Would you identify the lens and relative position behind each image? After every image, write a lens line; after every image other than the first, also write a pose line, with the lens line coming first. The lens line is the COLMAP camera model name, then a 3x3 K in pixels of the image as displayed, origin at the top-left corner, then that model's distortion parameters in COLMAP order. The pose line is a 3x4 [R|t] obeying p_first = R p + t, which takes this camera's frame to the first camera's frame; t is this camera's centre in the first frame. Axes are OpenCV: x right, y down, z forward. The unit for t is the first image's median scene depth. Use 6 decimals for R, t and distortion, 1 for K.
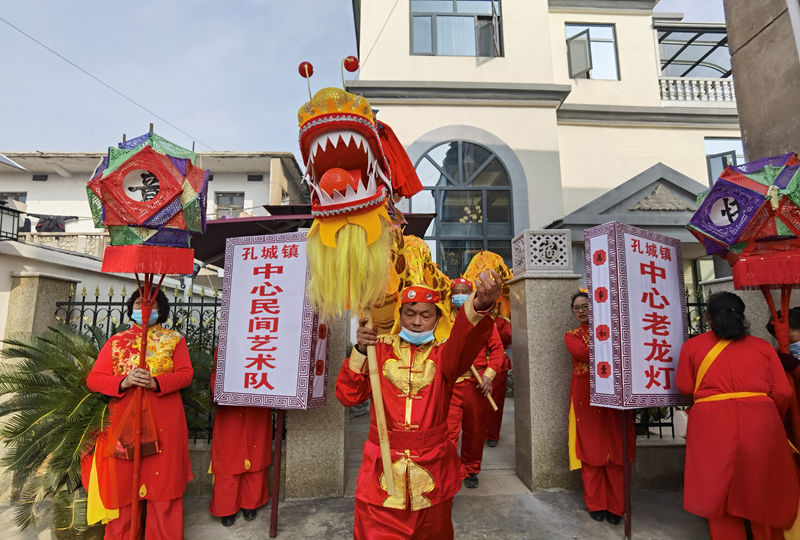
lens RADIAL K [[433.1, 0, 400.0], [0, 433.1, 270.0], [0, 0, 1]] dist [-0.091097, 0.084139]
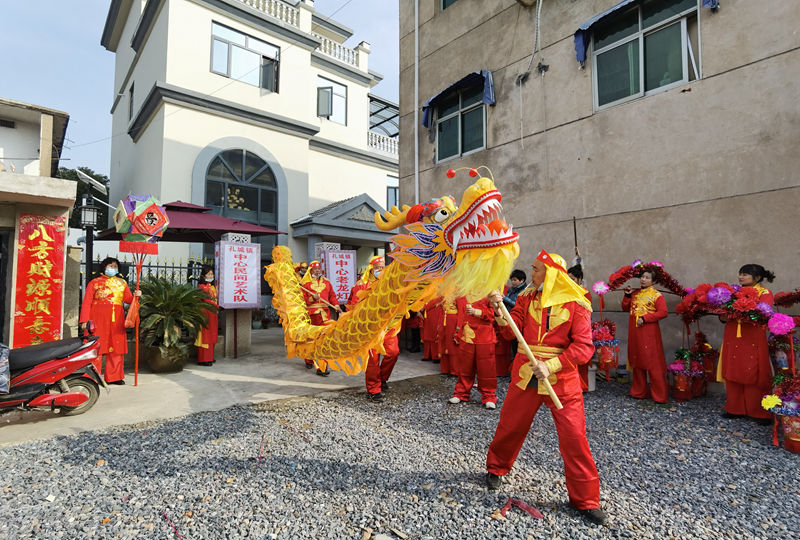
lens RADIAL K [[433.1, 0, 400.0], [0, 433.1, 270.0], [0, 0, 1]] dist [-0.091097, 0.084139]
pose [[0.778227, 0.037139, 0.626884, -0.315118], [-0.096342, 0.993493, 0.060743, -0.044817], [-0.620549, -0.107667, 0.776741, -0.425437]]
